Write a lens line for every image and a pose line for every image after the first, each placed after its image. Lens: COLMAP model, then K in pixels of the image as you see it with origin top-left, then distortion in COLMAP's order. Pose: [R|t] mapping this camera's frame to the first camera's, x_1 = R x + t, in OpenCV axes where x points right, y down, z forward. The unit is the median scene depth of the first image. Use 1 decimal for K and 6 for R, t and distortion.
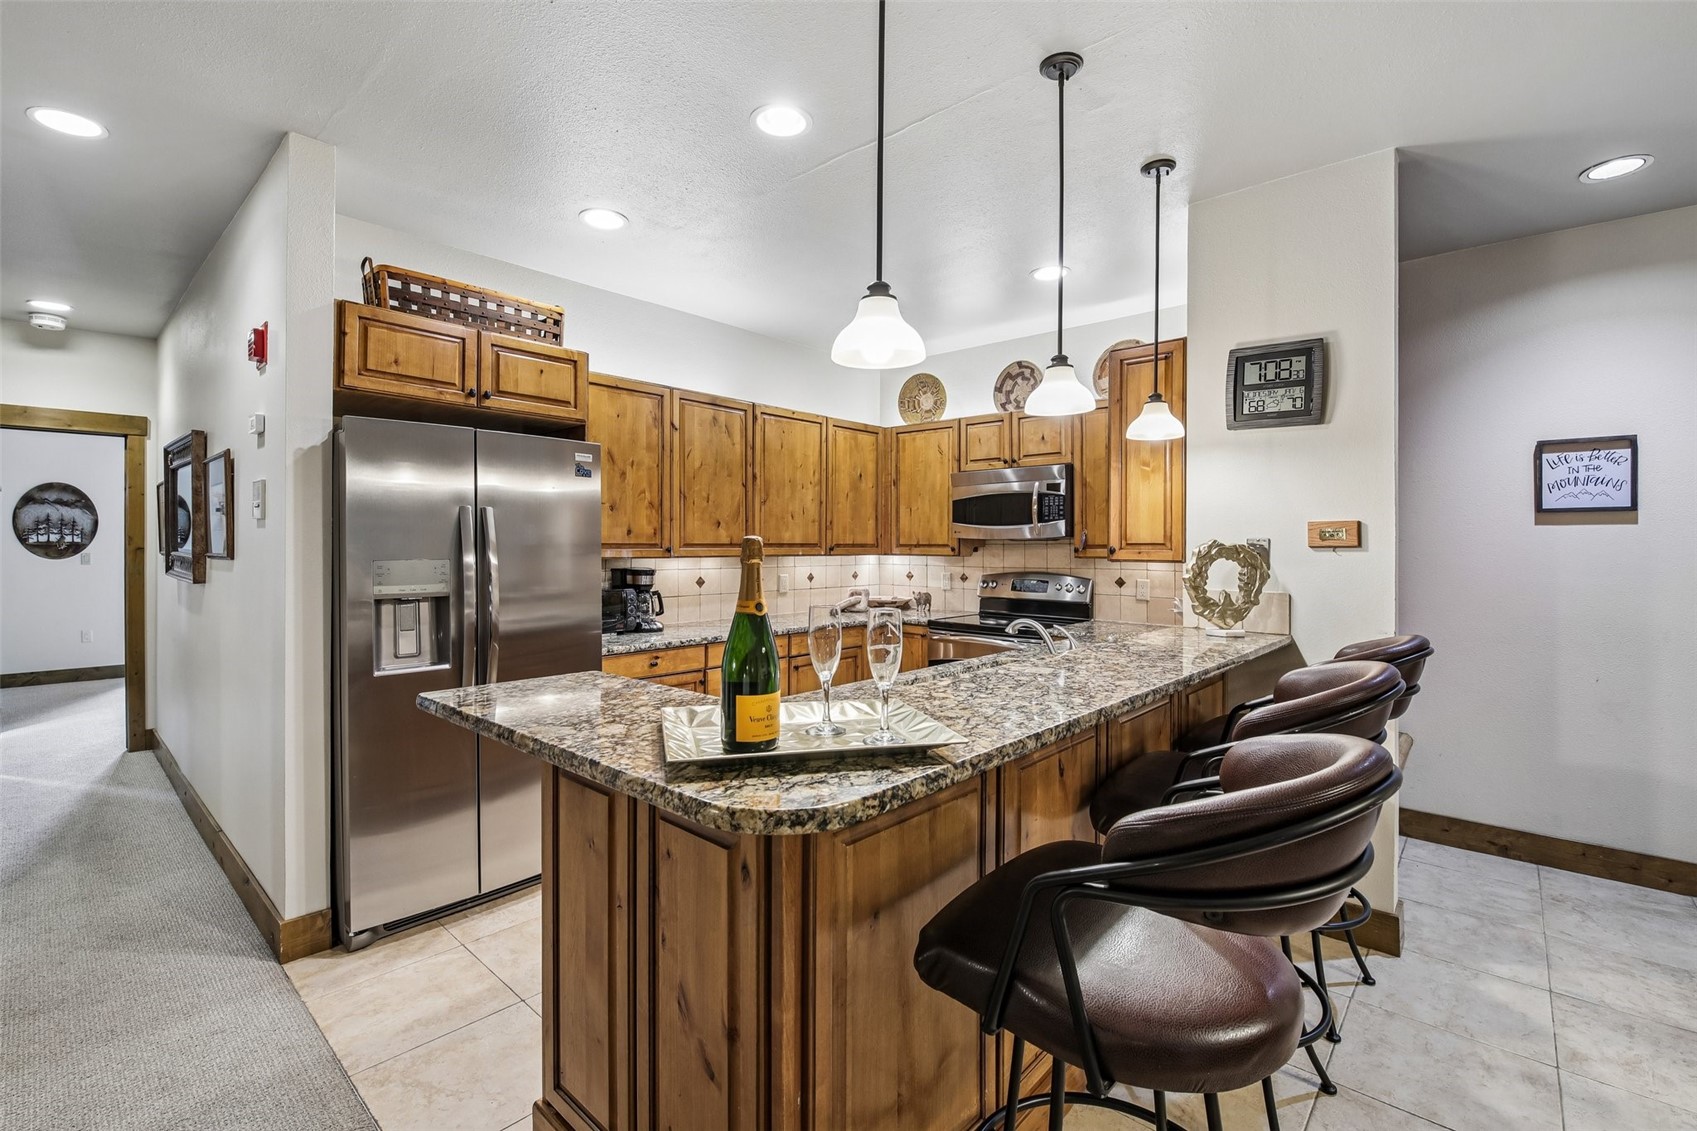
lens RADIAL K [[746.9, 0, 853.9], [0, 746.9, 552.3], [0, 0, 1]] dist [-0.002888, -0.000892]
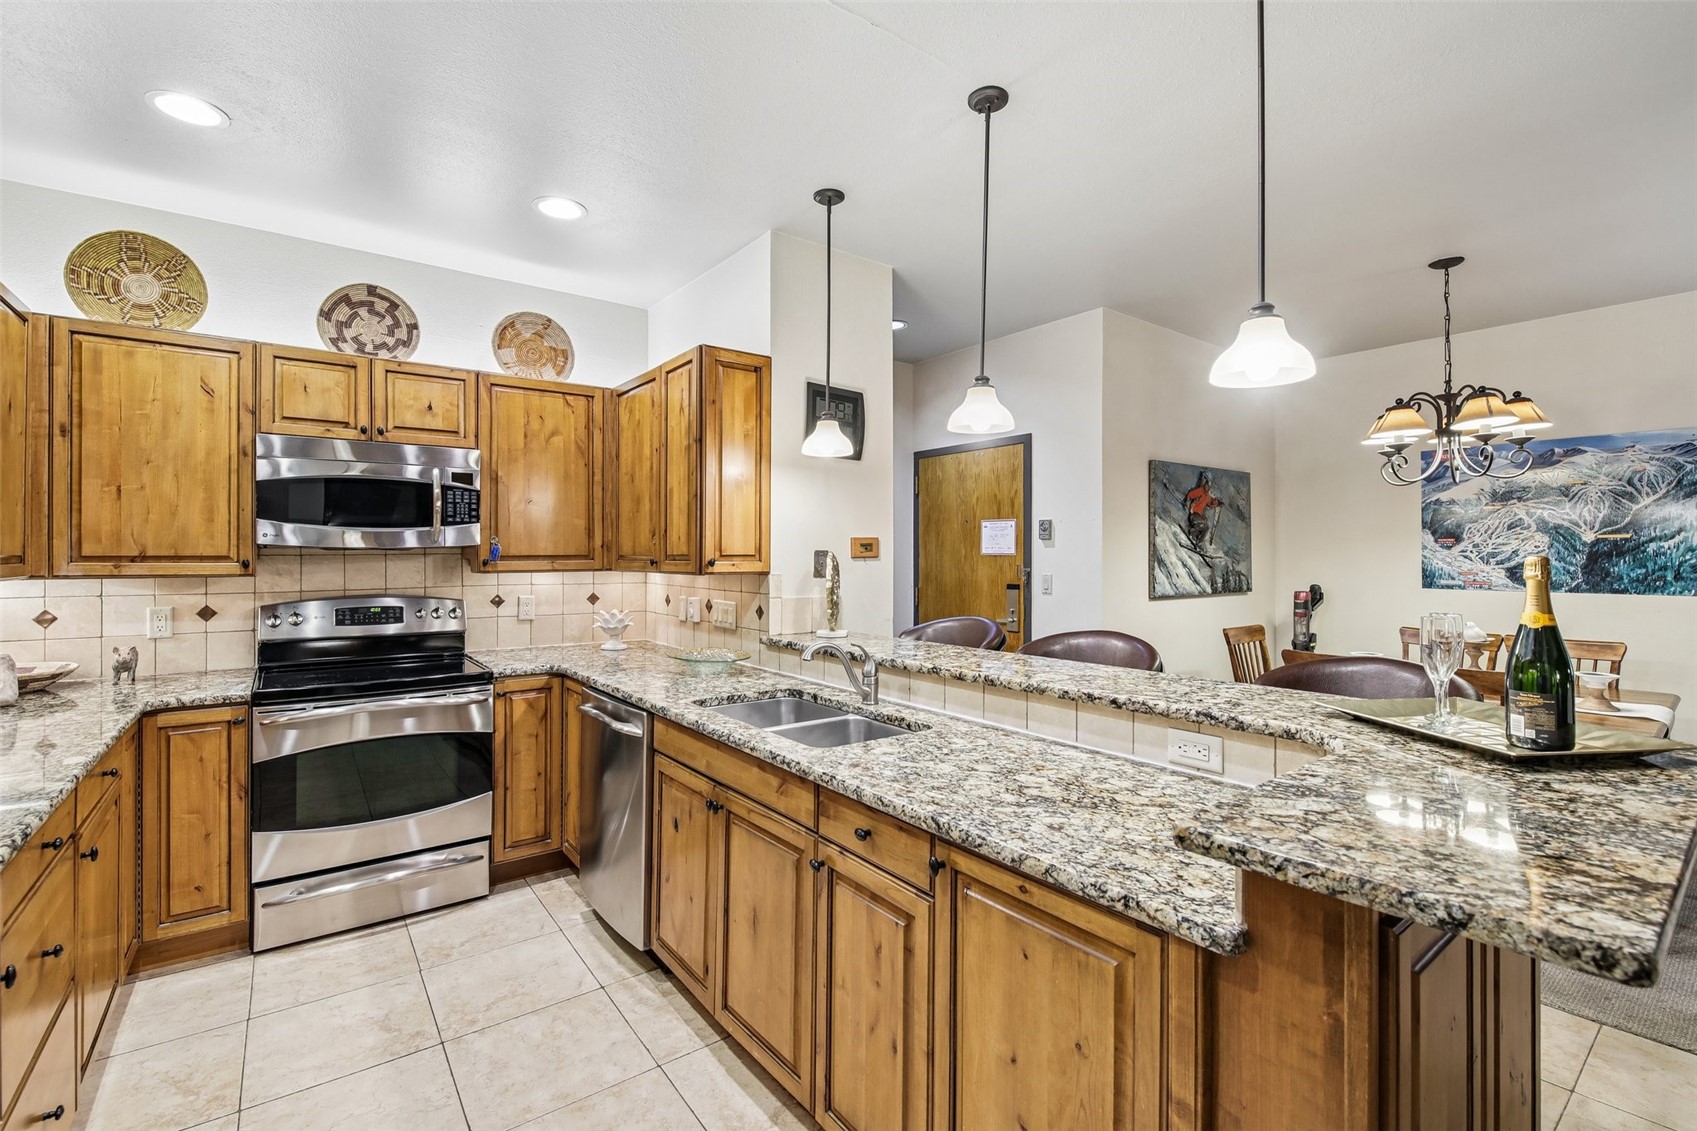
lens RADIAL K [[746.9, 0, 853.9], [0, 746.9, 552.3], [0, 0, 1]] dist [-0.002888, -0.000892]
pose [[0.198630, 0.001680, 0.980073, -0.351133], [0.011304, 0.999928, -0.004005, -0.005538], [-0.980009, 0.011874, 0.198596, 0.434360]]
